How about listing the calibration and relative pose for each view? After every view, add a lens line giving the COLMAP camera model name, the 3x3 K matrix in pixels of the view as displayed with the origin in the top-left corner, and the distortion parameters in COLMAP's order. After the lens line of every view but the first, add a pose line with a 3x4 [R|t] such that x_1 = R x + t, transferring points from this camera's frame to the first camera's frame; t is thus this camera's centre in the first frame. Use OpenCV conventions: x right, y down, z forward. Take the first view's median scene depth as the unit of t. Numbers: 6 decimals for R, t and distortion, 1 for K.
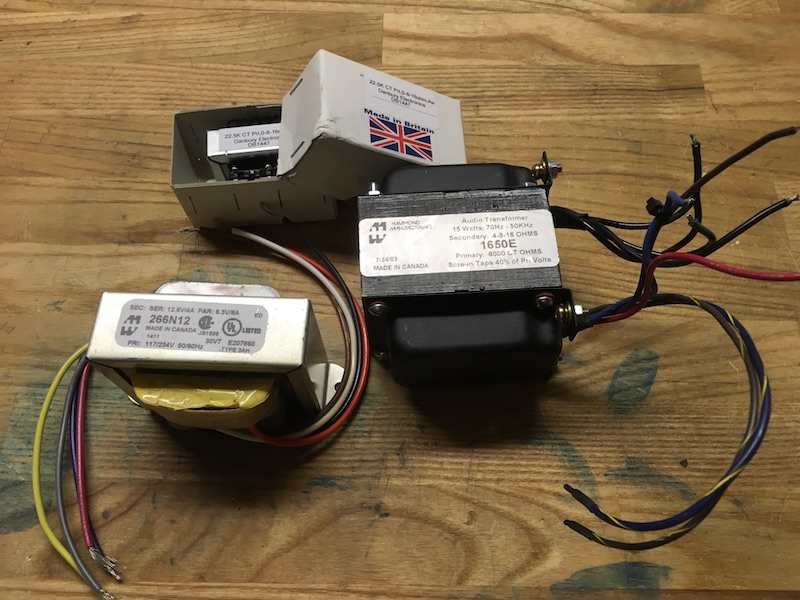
lens RADIAL K [[692.5, 0, 398.4], [0, 692.5, 296.2], [0, 0, 1]] dist [0.080073, -0.128463]
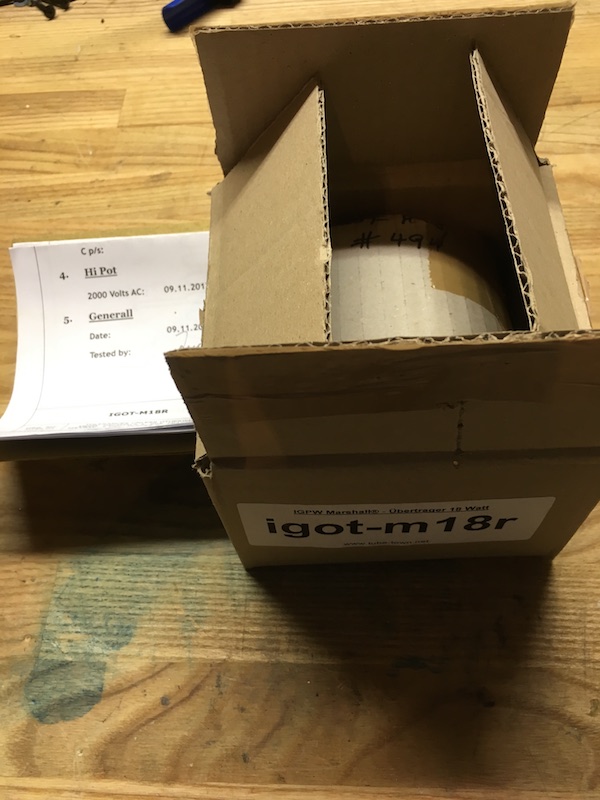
lens RADIAL K [[692.5, 0, 297.9], [0, 692.5, 401.9], [0, 0, 1]] dist [0.080073, -0.128463]
pose [[0.998240, -0.020485, -0.055654, -0.188935], [0.014301, 0.993904, -0.109313, 0.037736], [0.057554, 0.108325, 0.992448, 0.099005]]
